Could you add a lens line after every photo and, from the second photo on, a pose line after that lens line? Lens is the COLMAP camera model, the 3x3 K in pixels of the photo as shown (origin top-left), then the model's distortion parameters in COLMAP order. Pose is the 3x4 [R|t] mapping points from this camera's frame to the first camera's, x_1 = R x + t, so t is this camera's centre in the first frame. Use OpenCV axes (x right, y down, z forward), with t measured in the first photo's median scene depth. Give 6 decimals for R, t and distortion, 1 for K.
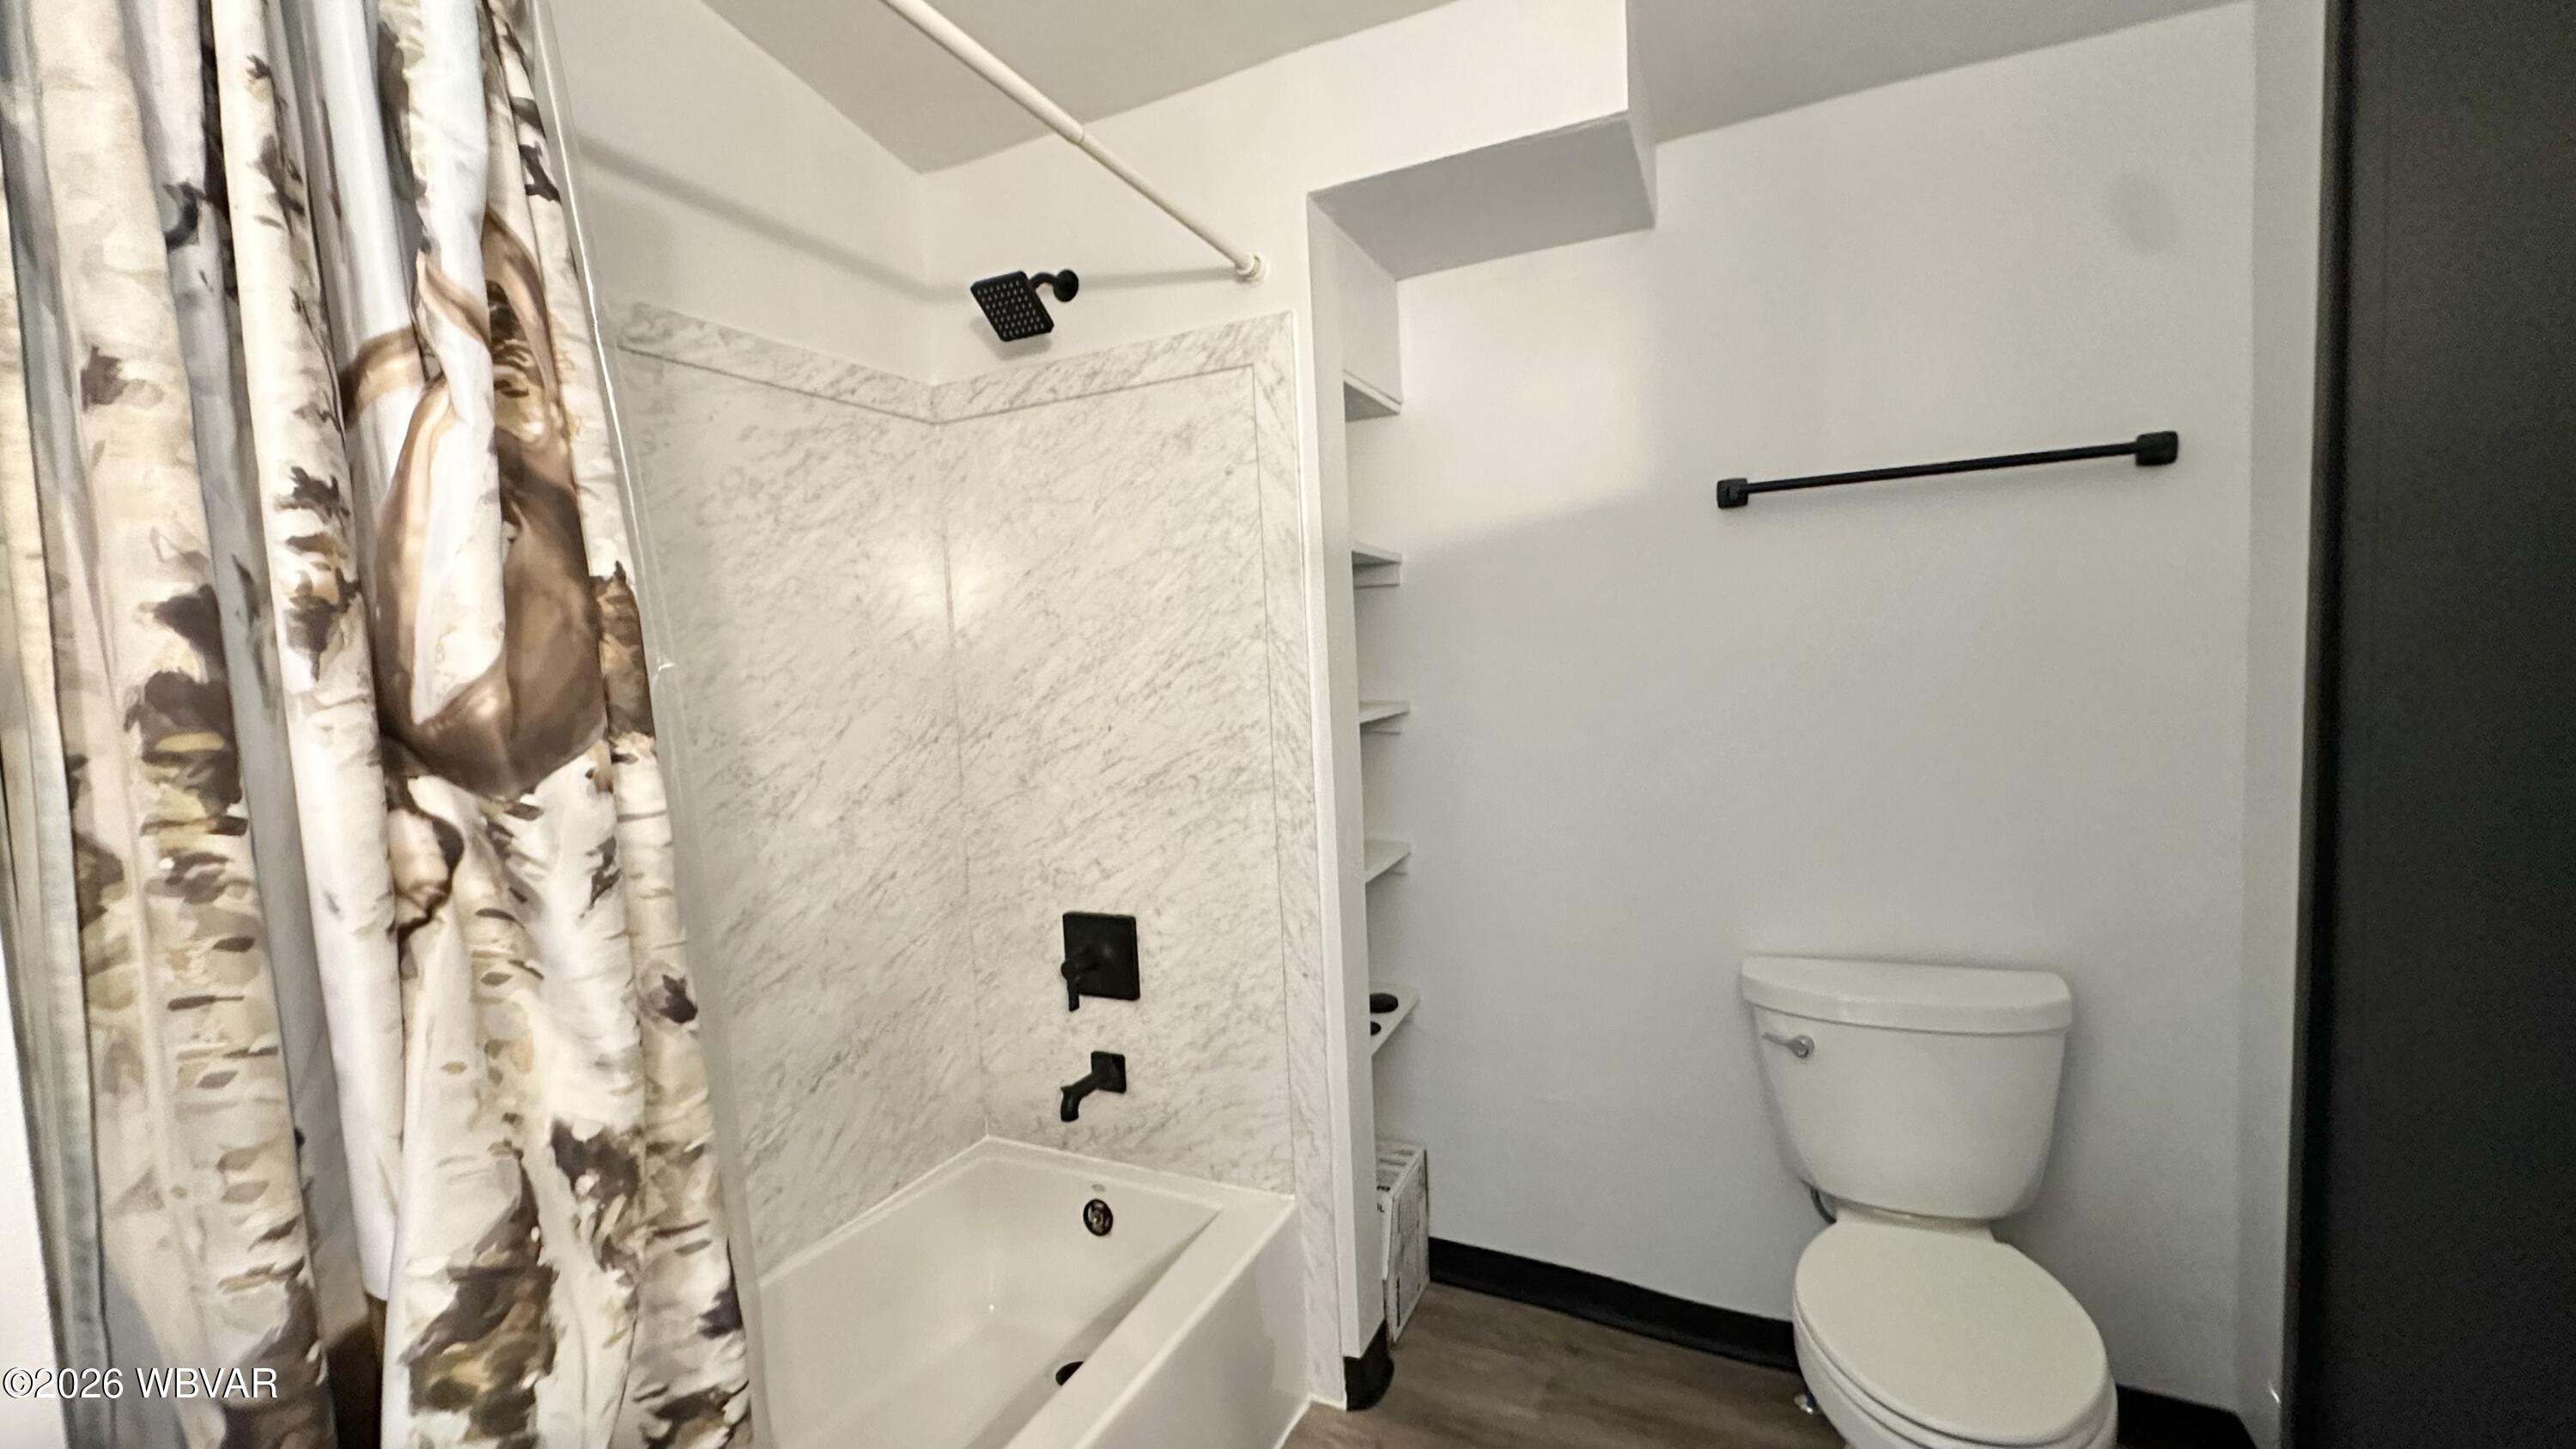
lens RADIAL K [[1027.1, 0, 1288.4], [0, 1027.1, 726.9], [0, 0, 1]] dist [-0.002366, 0.000338]
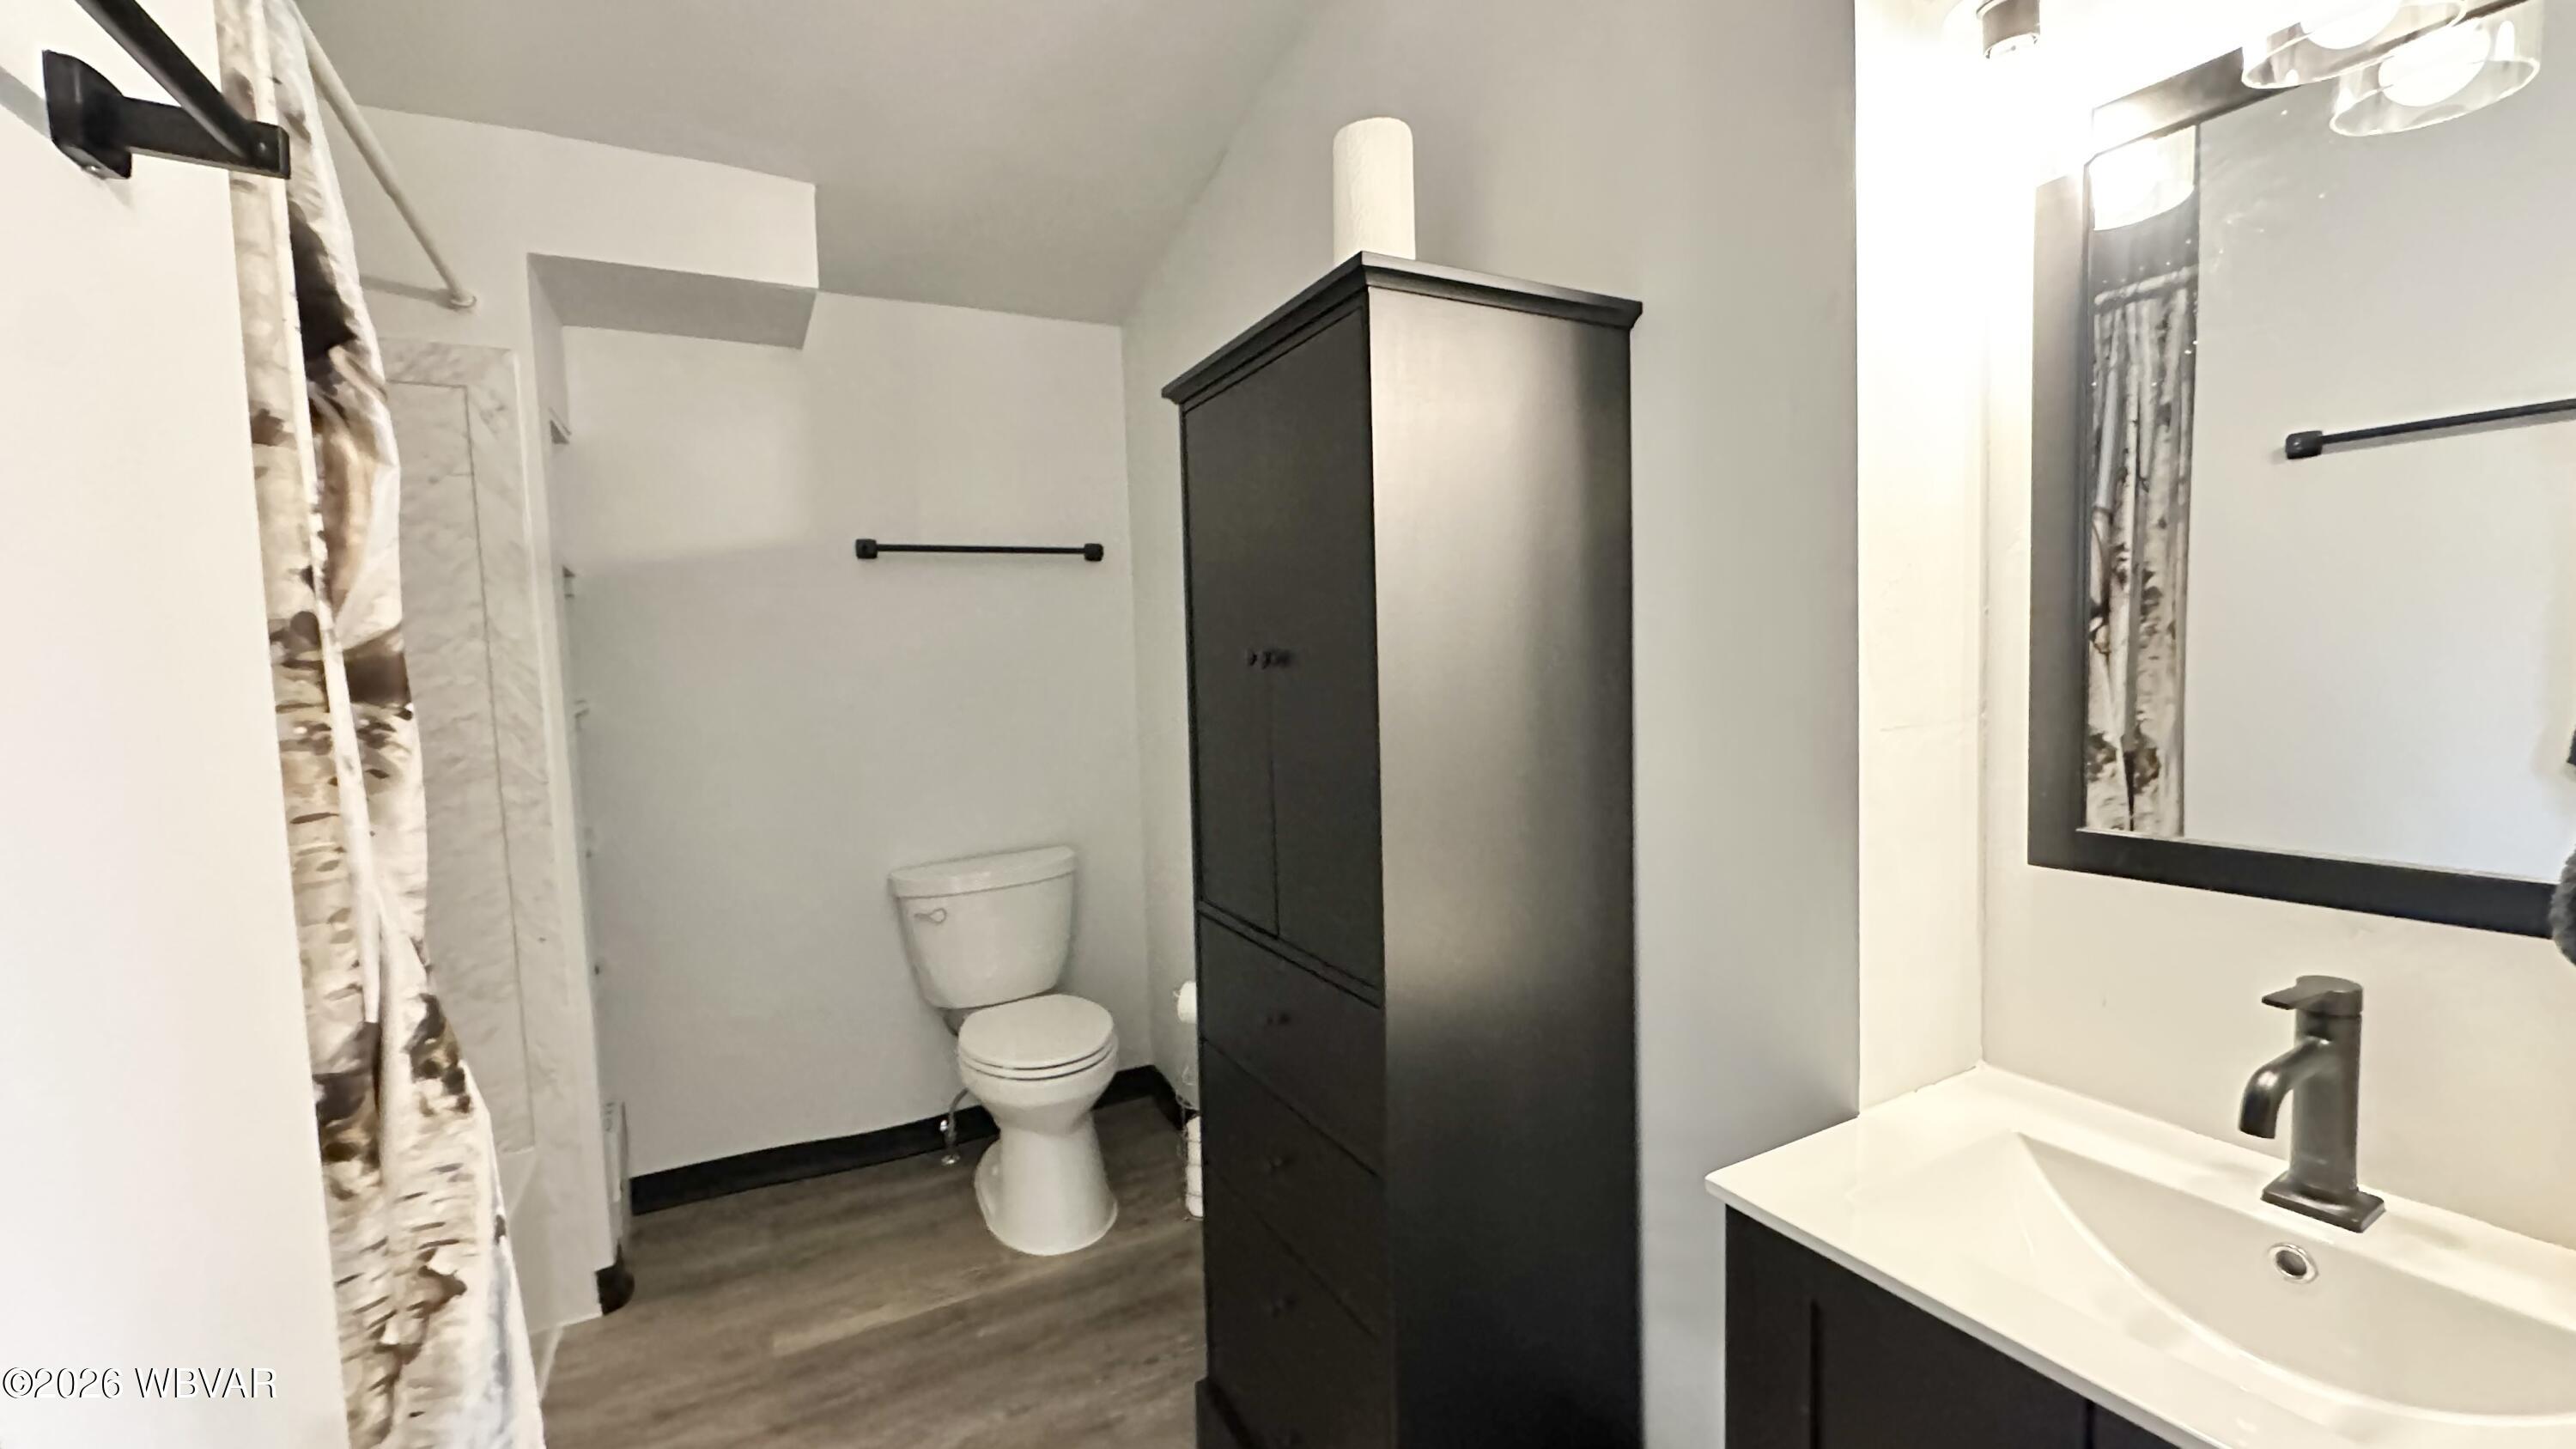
lens RADIAL K [[1027.1, 0, 1288.4], [0, 1027.1, 726.9], [0, 0, 1]] dist [-0.002366, 0.000338]
pose [[0.588476, -0.034602, 0.807774, -0.411635], [0.059370, 0.998236, -0.000491, 0.061500], [-0.806332, 0.048247, 0.589492, -0.334344]]
